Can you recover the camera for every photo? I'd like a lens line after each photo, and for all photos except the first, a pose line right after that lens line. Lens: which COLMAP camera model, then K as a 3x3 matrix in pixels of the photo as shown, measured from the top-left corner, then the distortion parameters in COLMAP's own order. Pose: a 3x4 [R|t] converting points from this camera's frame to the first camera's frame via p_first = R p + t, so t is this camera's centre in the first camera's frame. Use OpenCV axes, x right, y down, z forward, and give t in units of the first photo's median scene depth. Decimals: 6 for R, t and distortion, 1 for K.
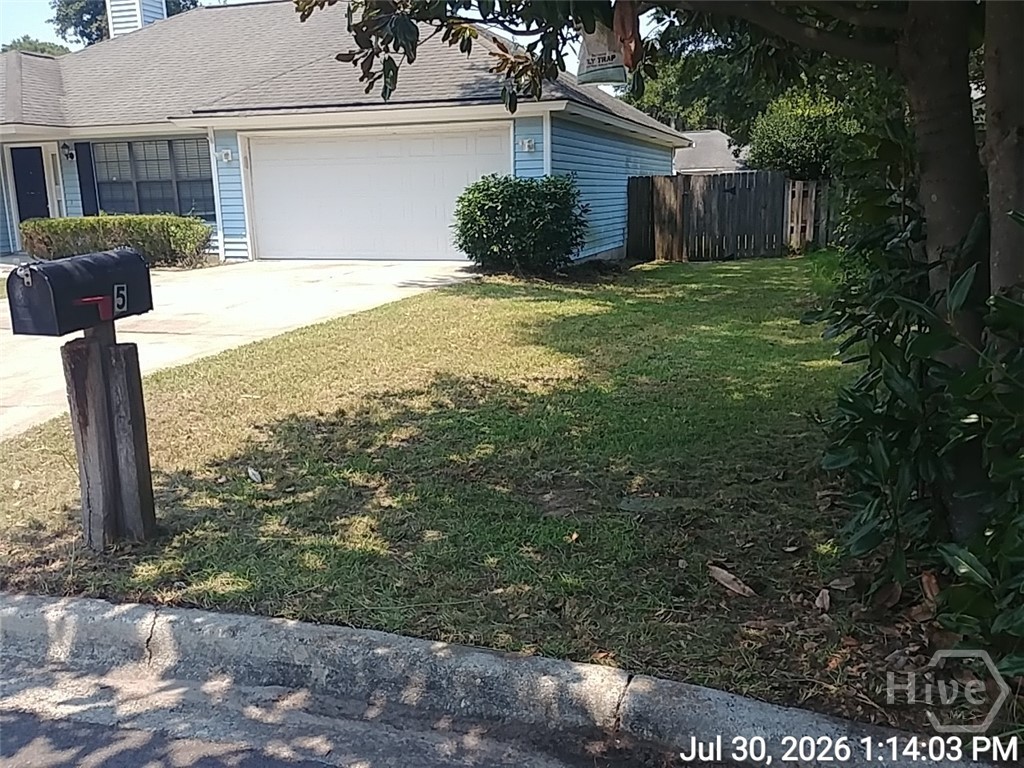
lens RADIAL K [[908.9, 0, 544.3], [0, 908.9, 380.1], [0, 0, 1]] dist [0.088655, -0.145570]
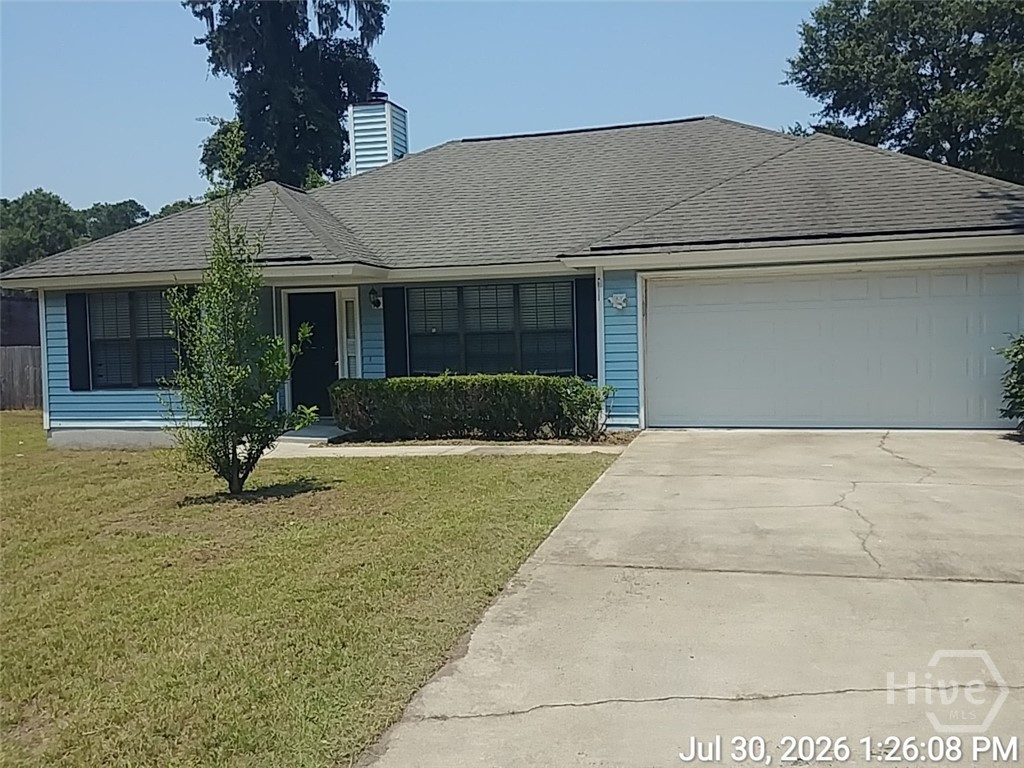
lens RADIAL K [[908.9, 0, 513.6], [0, 908.9, 380.0], [0, 0, 1]] dist [0.088655, -0.145570]
pose [[0.998848, -0.004838, 0.047732, -0.456061], [0.012577, 0.986514, -0.163195, -0.044536], [-0.046298, 0.163607, 0.985439, 0.218053]]
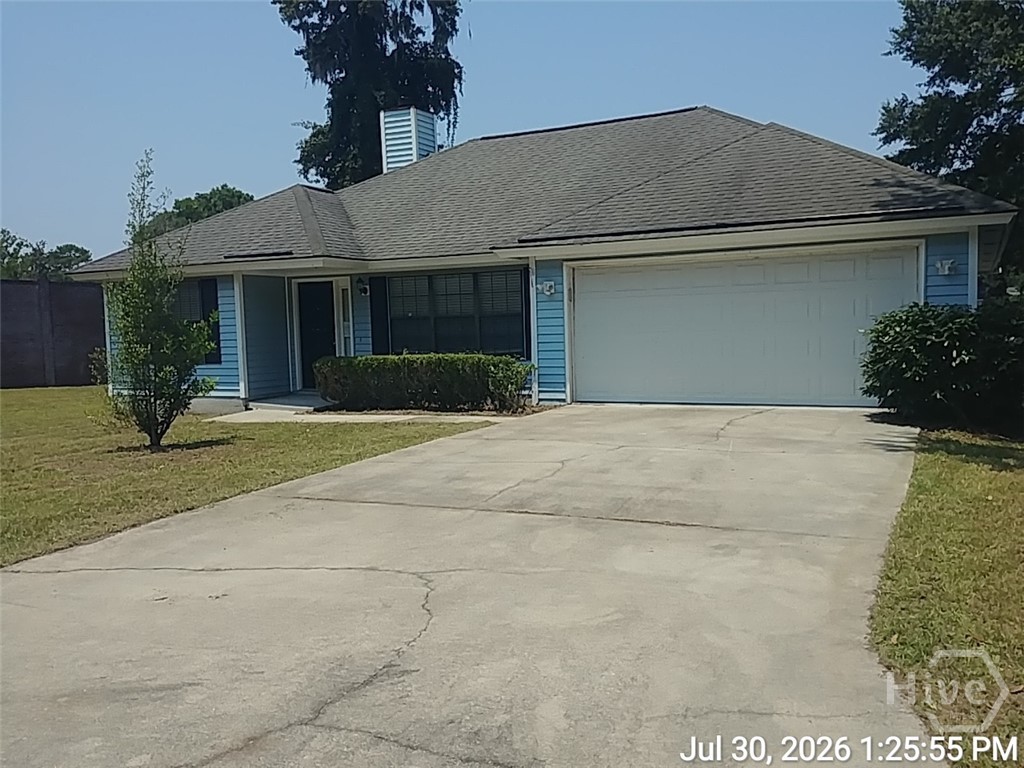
lens RADIAL K [[908.9, 0, 524.5], [0, 908.9, 390.2], [0, 0, 1]] dist [0.088655, -0.145570]
pose [[0.988603, 0.005826, -0.150435, -0.224652], [-0.025448, 0.991338, -0.128844, -0.029076], [0.148381, 0.131203, 0.980188, 0.134162]]
